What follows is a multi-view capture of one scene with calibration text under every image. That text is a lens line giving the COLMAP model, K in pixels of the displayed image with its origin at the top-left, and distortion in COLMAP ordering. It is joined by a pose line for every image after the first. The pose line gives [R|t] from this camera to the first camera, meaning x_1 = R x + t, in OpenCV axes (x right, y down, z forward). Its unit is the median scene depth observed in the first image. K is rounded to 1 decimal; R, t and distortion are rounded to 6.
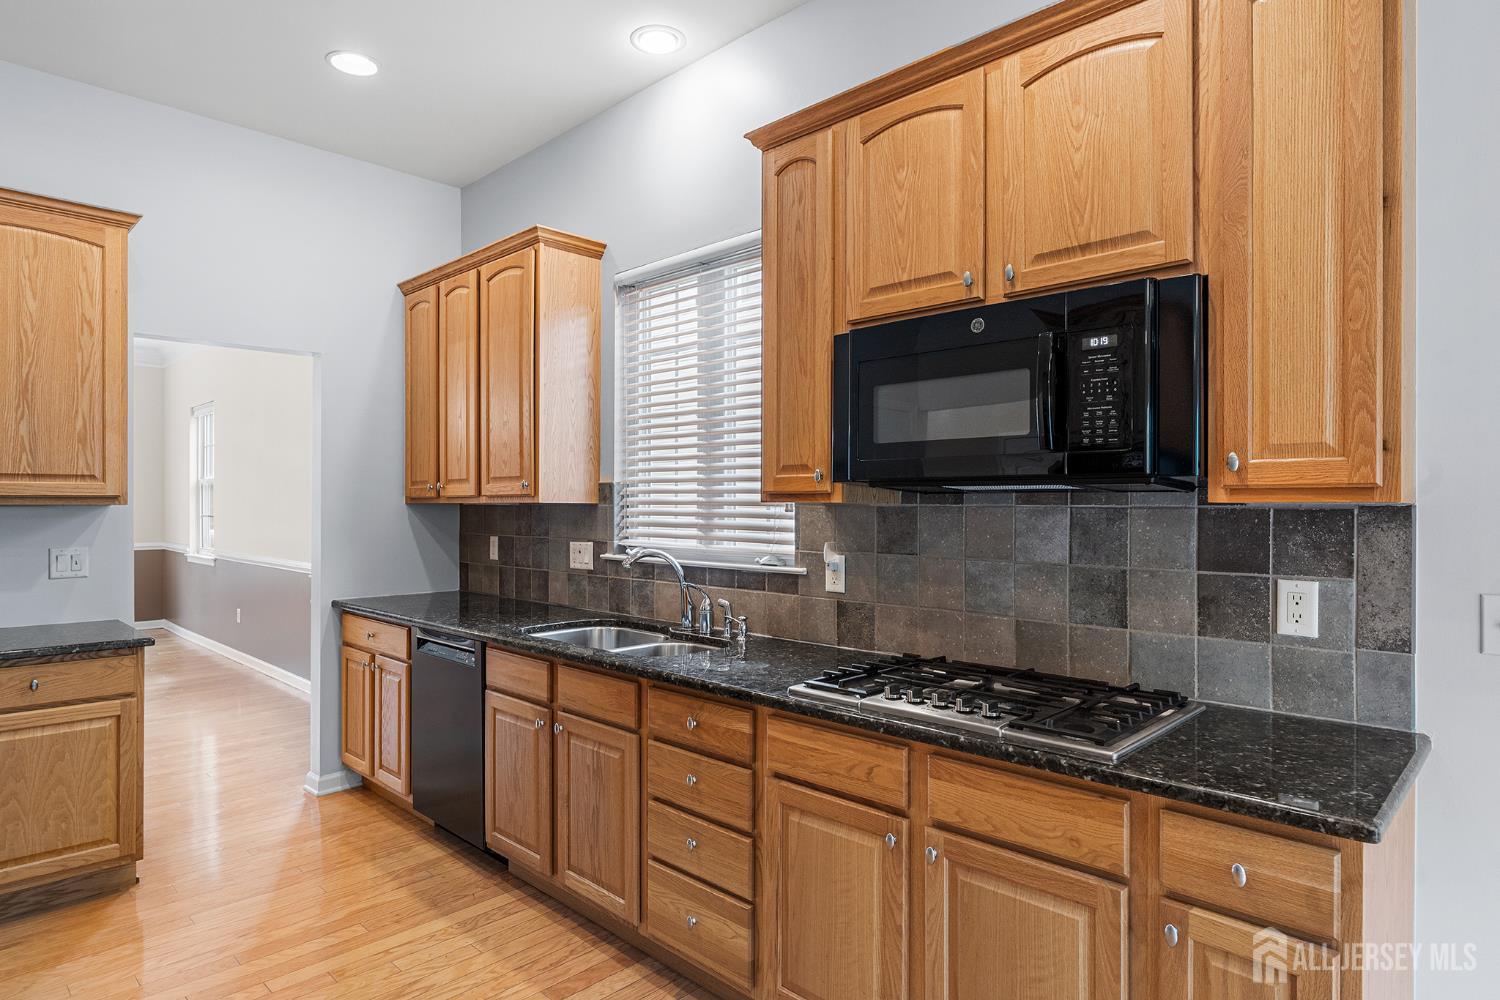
lens RADIAL K [[855.0, 0, 744.2], [0, 855.0, 504.1], [0, 0, 1]] dist [-0.004016, 0.001128]
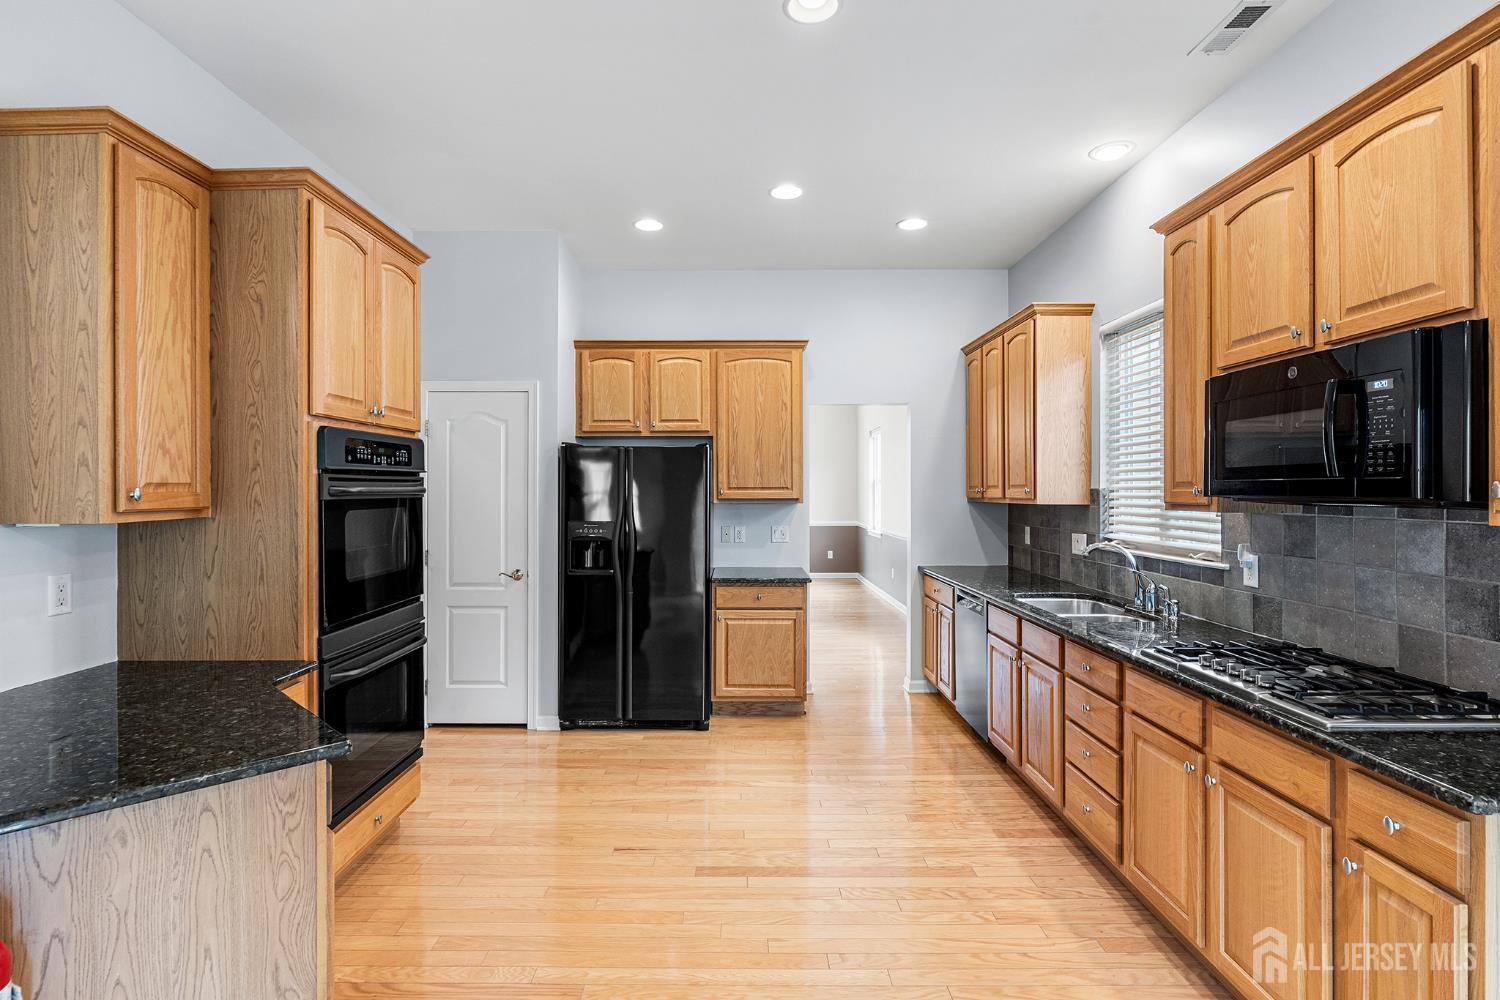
lens RADIAL K [[745.2, 0, 727.3], [0, 745.2, 490.0], [0, 0, 1]] dist [-0.000019, 0.000153]
pose [[0.692203, -0.002415, -0.721699, 0.363864], [0.002255, 0.999997, -0.001182, -0.031745], [0.721700, -0.000809, 0.692206, -0.240788]]
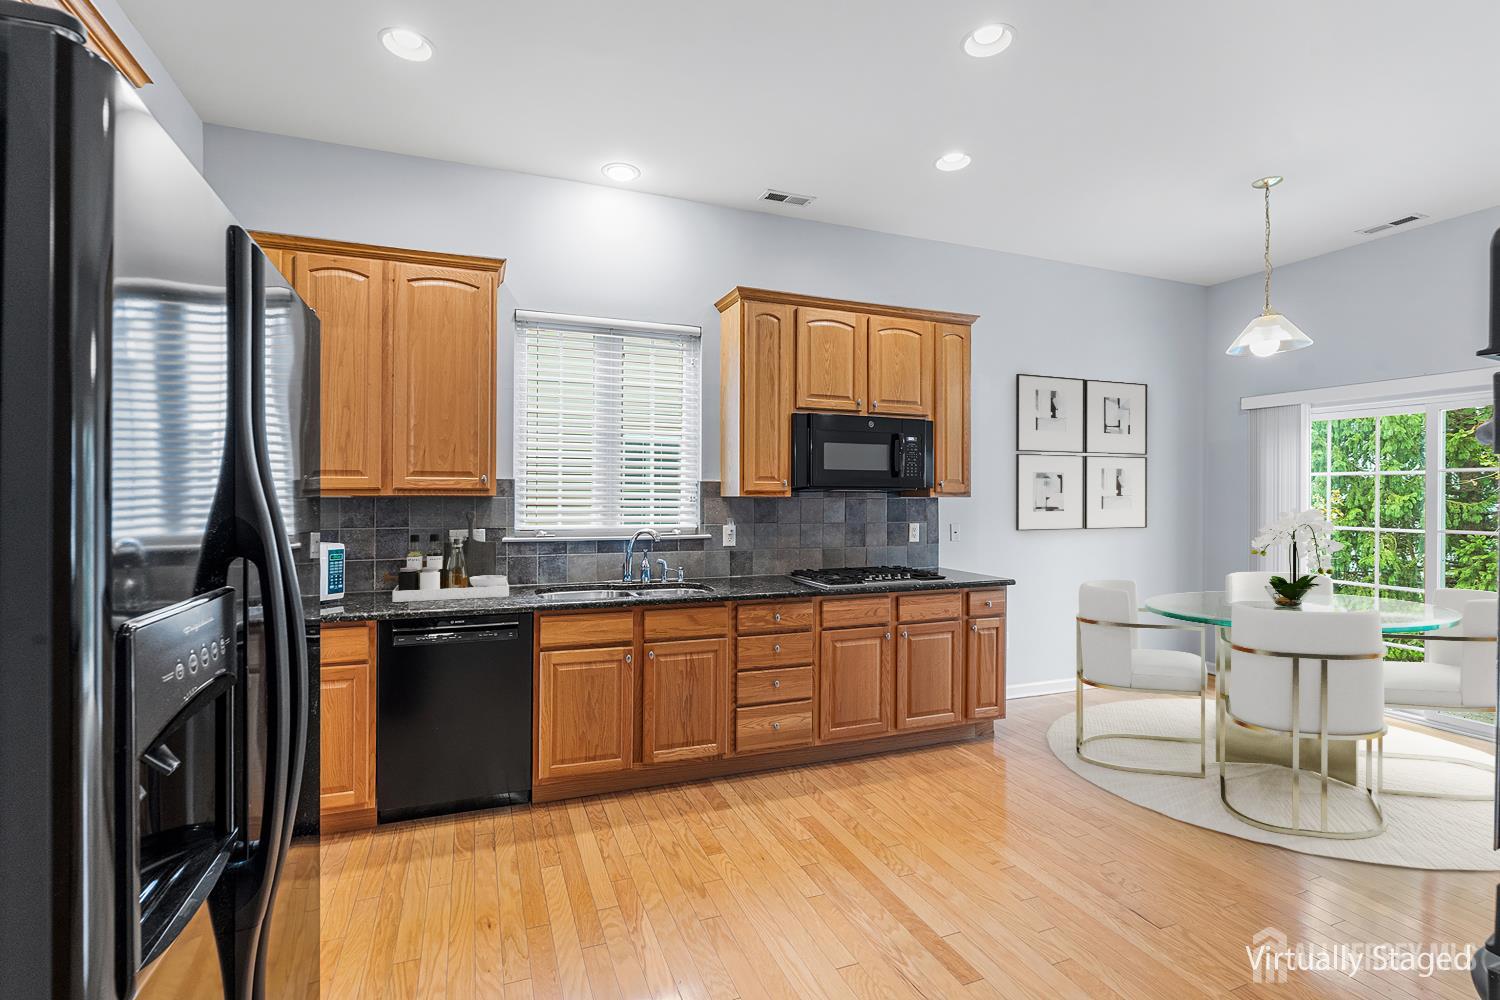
lens RADIAL K [[688.0, 0, 739.3], [0, 688.0, 495.0], [0, 0, 1]] dist [-0.000777, -0.000018]
pose [[0.400541, -0.000655, 0.916278, -1.260023], [-0.004572, 0.999986, 0.002713, -0.008670], [-0.916267, -0.005276, 0.400533, 0.422243]]
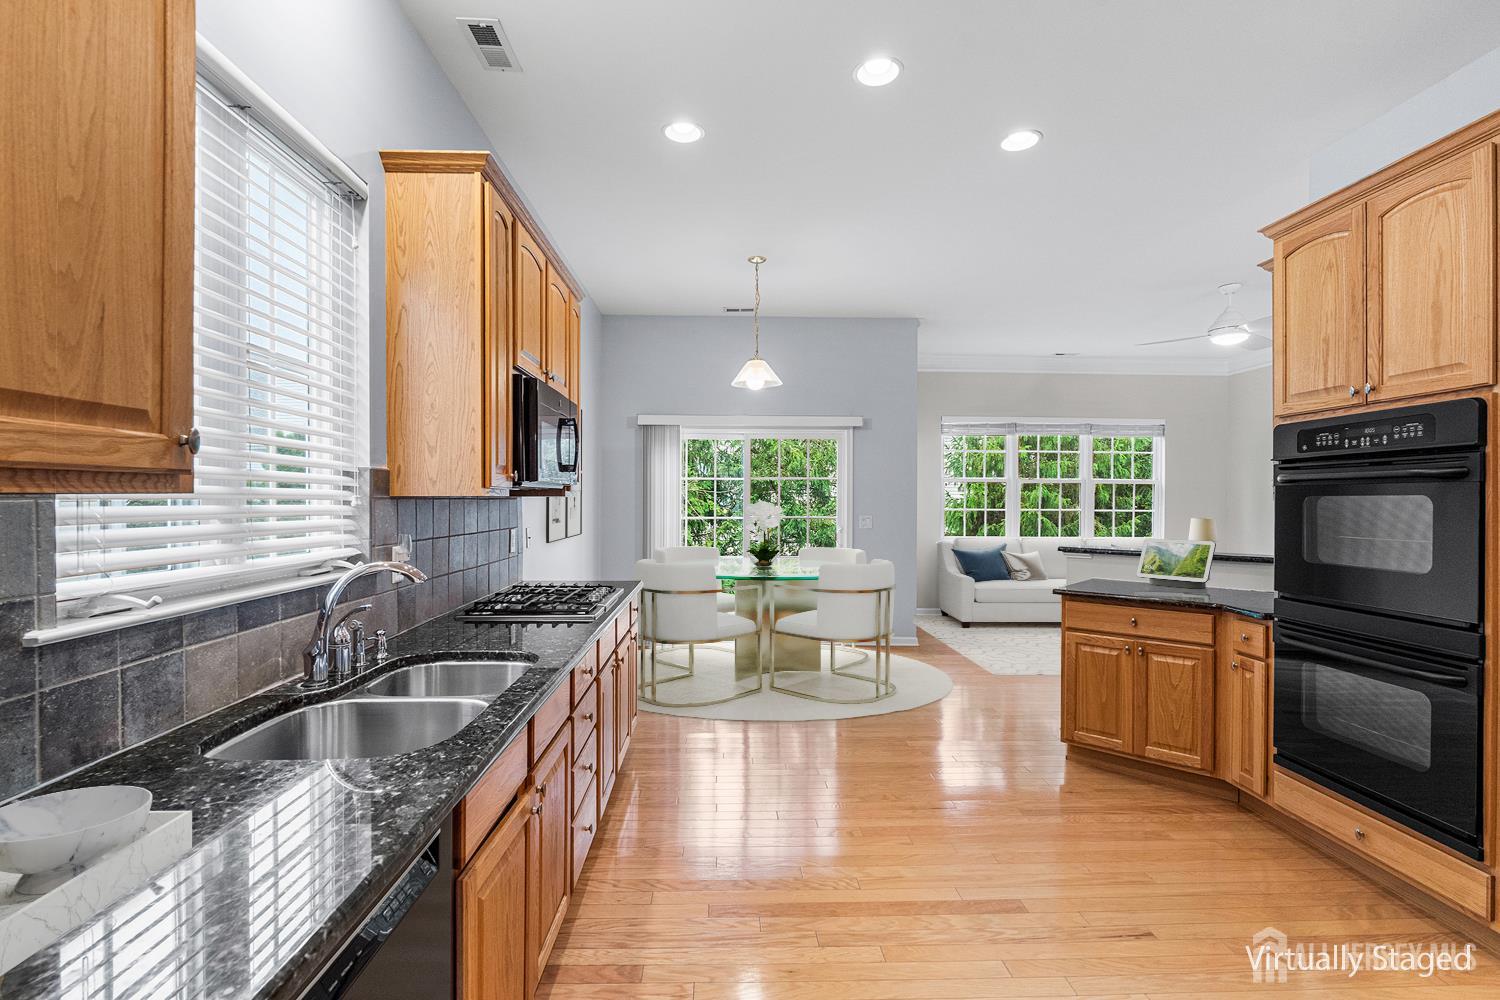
lens RADIAL K [[685.1, 0, 750.0], [0, 685.1, 500.0], [0, 0, 1]] dist [-0.000483, 0.000110]
pose [[-0.731856, -0.005640, 0.681436, -0.806295], [-0.003476, 0.999984, 0.004543, -0.001929], [-0.681450, 0.000957, -0.731864, 1.378566]]
